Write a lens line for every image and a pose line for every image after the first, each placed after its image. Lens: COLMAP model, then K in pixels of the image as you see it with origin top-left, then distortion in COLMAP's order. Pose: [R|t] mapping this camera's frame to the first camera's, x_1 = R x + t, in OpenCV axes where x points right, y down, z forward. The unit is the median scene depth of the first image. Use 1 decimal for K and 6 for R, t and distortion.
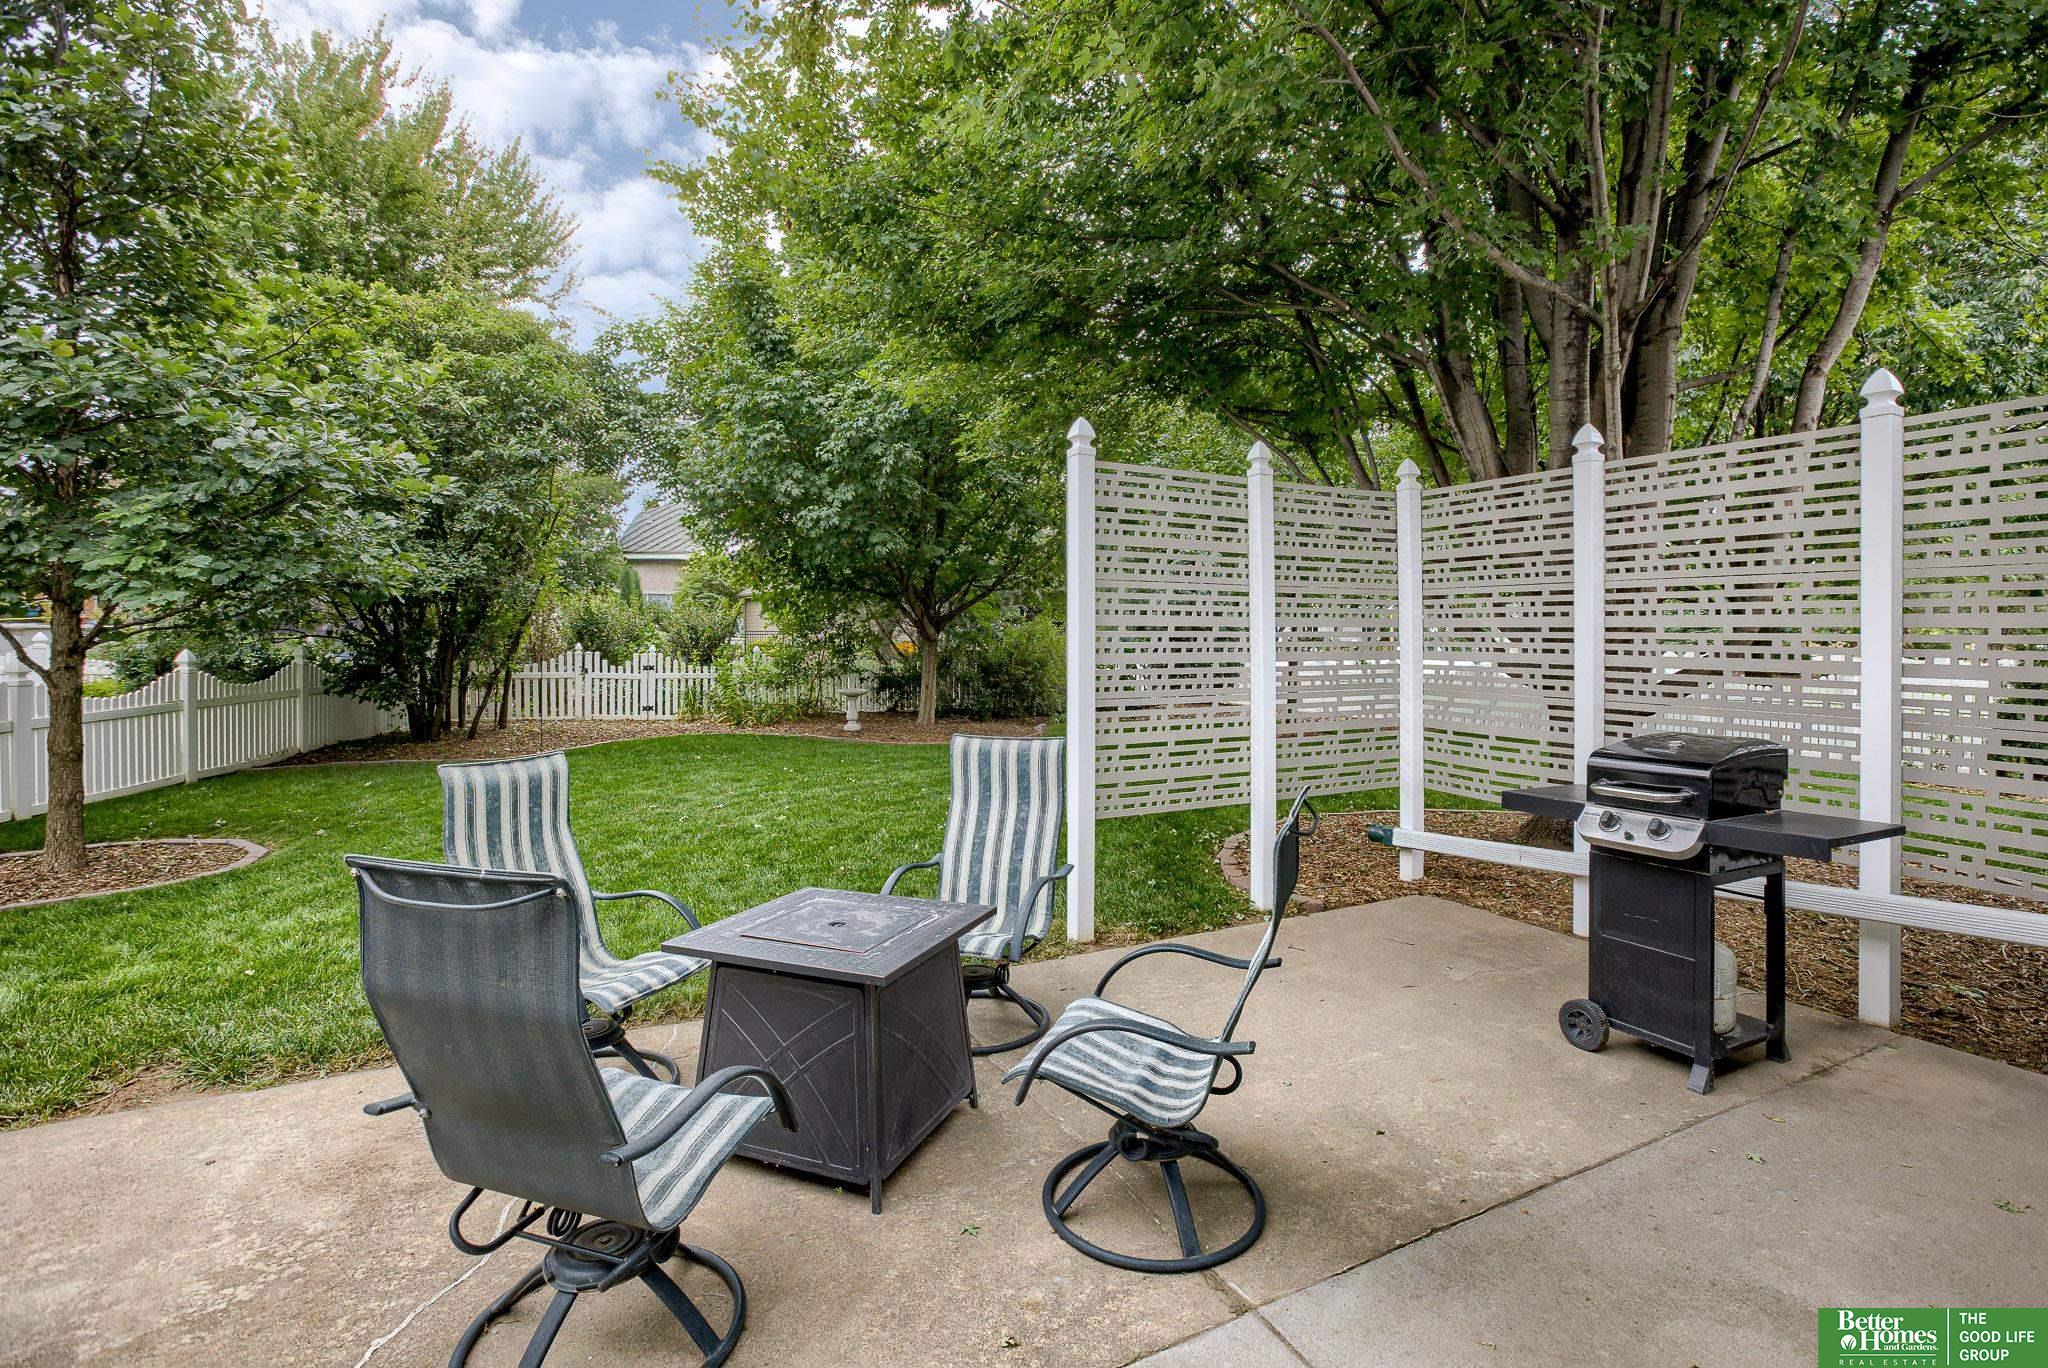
lens RADIAL K [[936.7, 0, 1055.7], [0, 936.7, 629.4], [0, 0, 1]] dist [-0.034204, 0.007973]
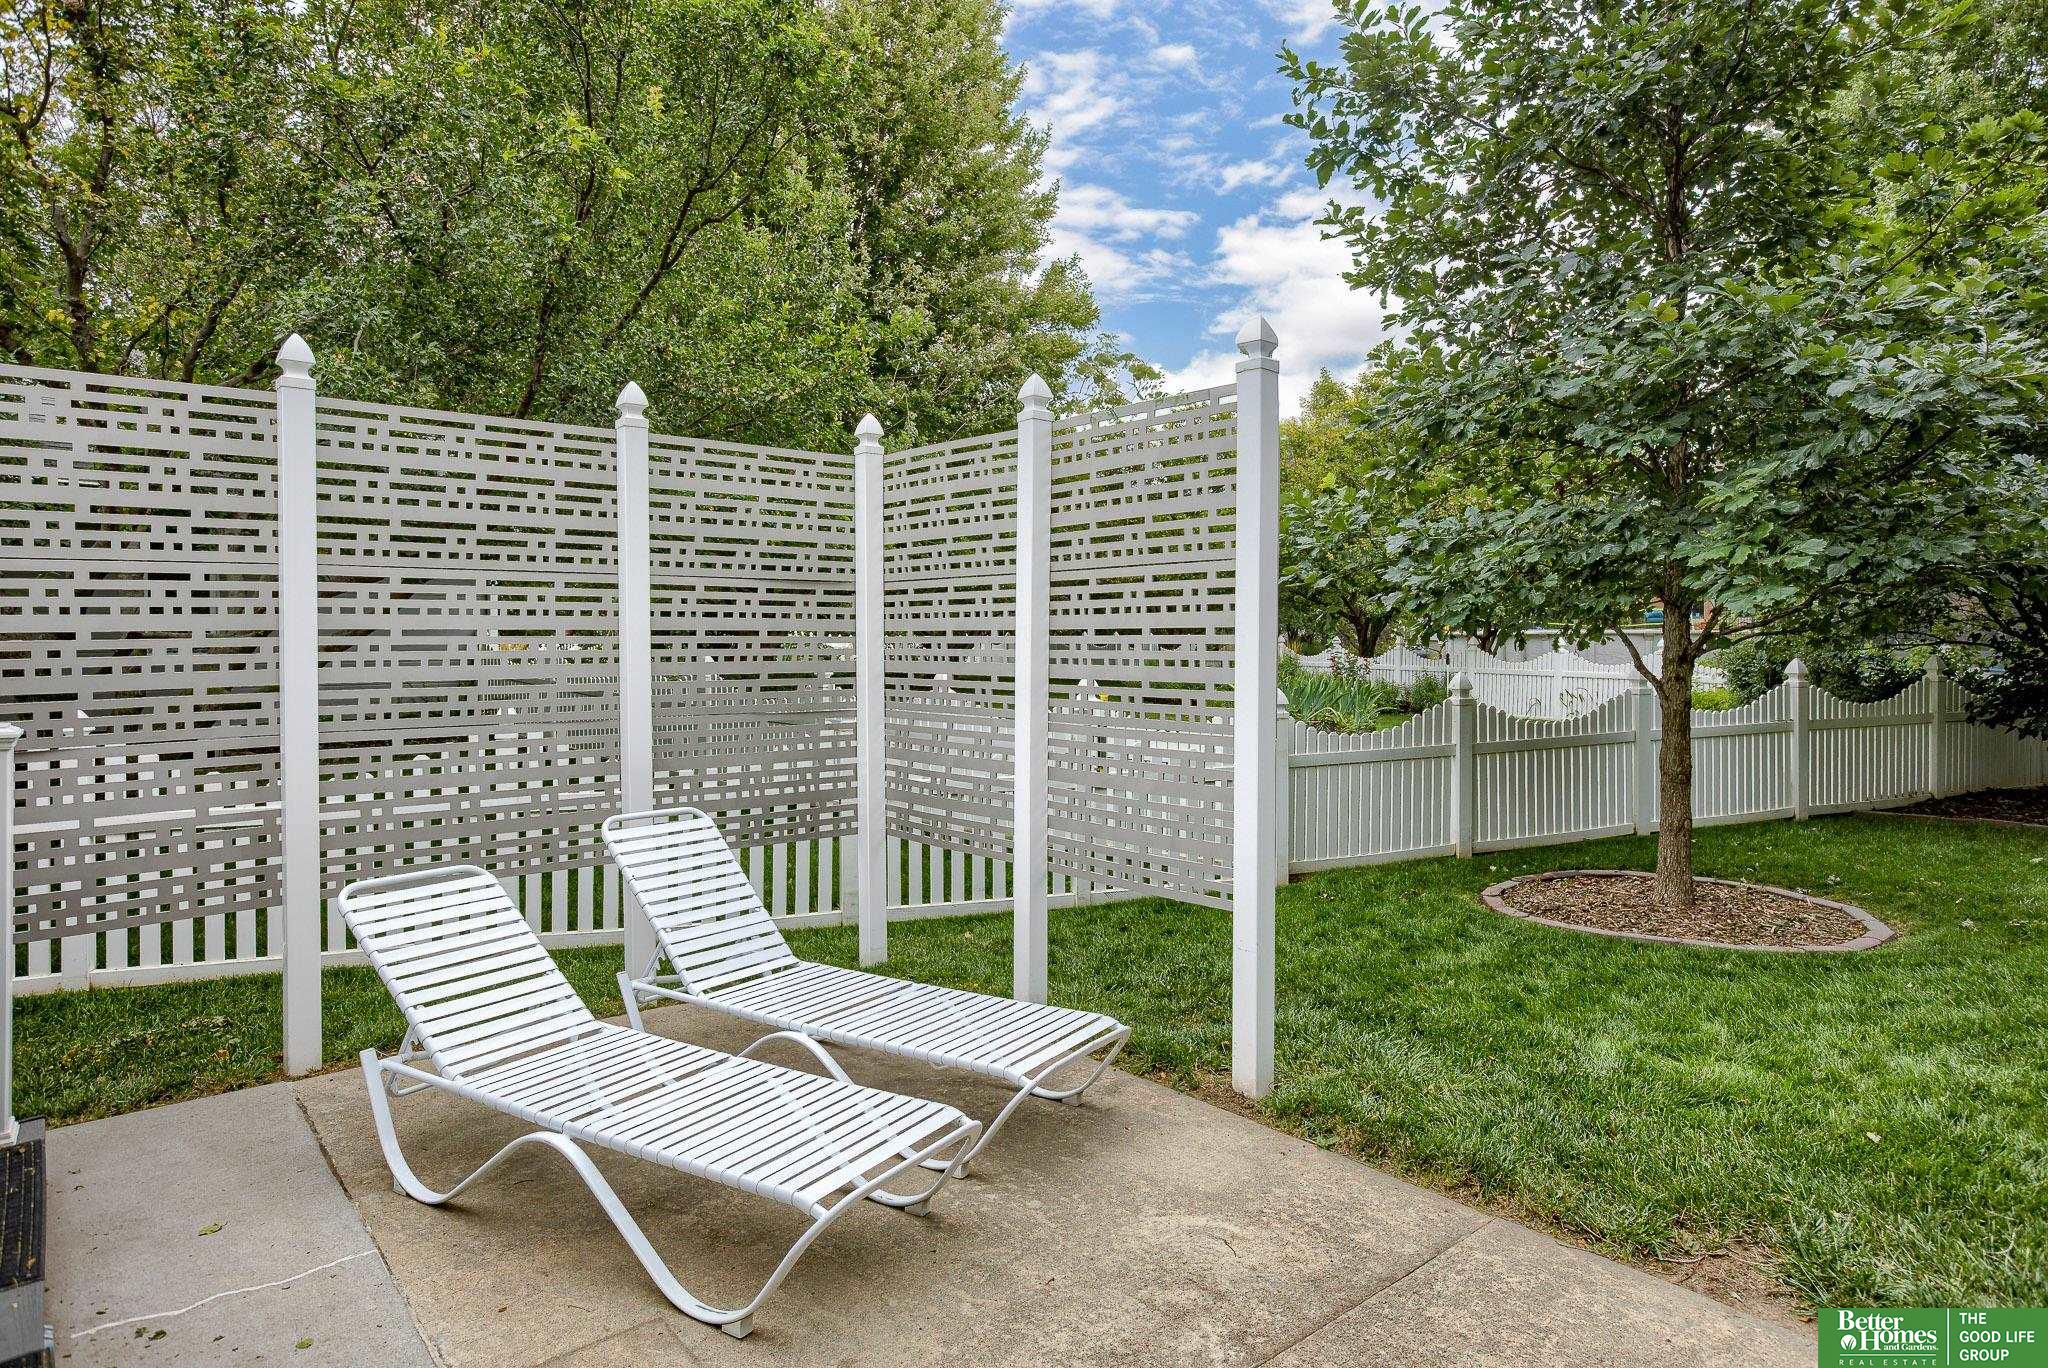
lens RADIAL K [[1164.3, 0, 1023.9], [0, 1164.3, 649.6], [0, 0, 1]] dist [-0.023814, 0.019952]
pose [[0.218311, 0.009810, -0.975830, -0.116370], [0.003902, 0.999933, 0.010926, -0.001035], [0.975871, -0.006193, 0.218258, 0.124540]]
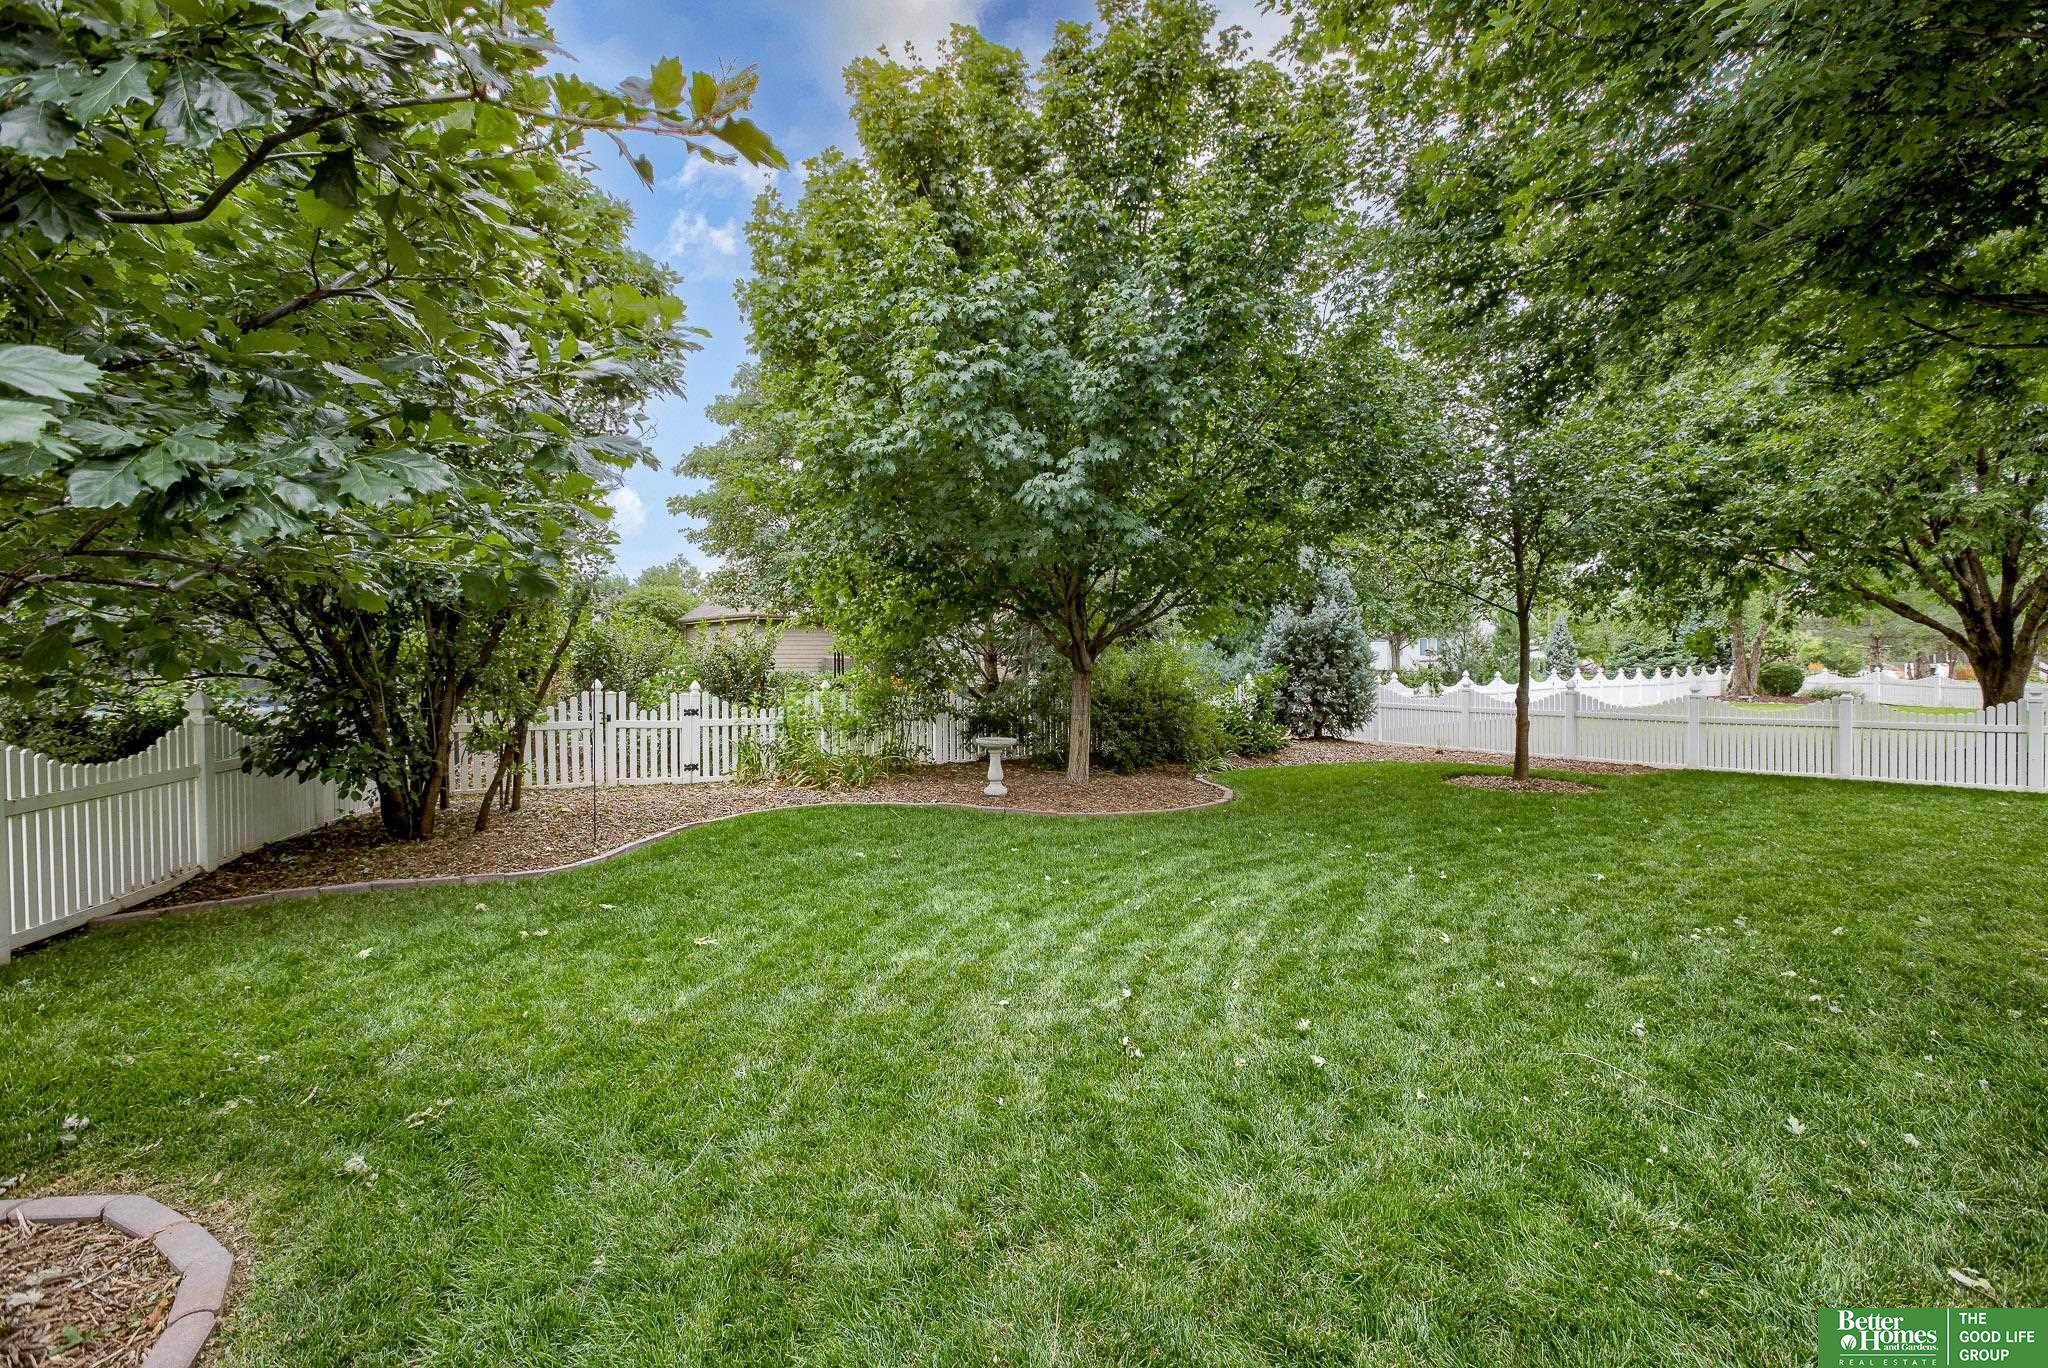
lens RADIAL K [[902.9, 0, 1021.6], [0, 902.9, 671.6], [0, 0, 1]] dist [-0.000139, 0.000422]
pose [[0.995594, -0.007889, 0.093433, -0.636936], [0.006500, 0.999864, 0.015161, -0.002593], [-0.093540, -0.014487, 0.995510, 0.674918]]
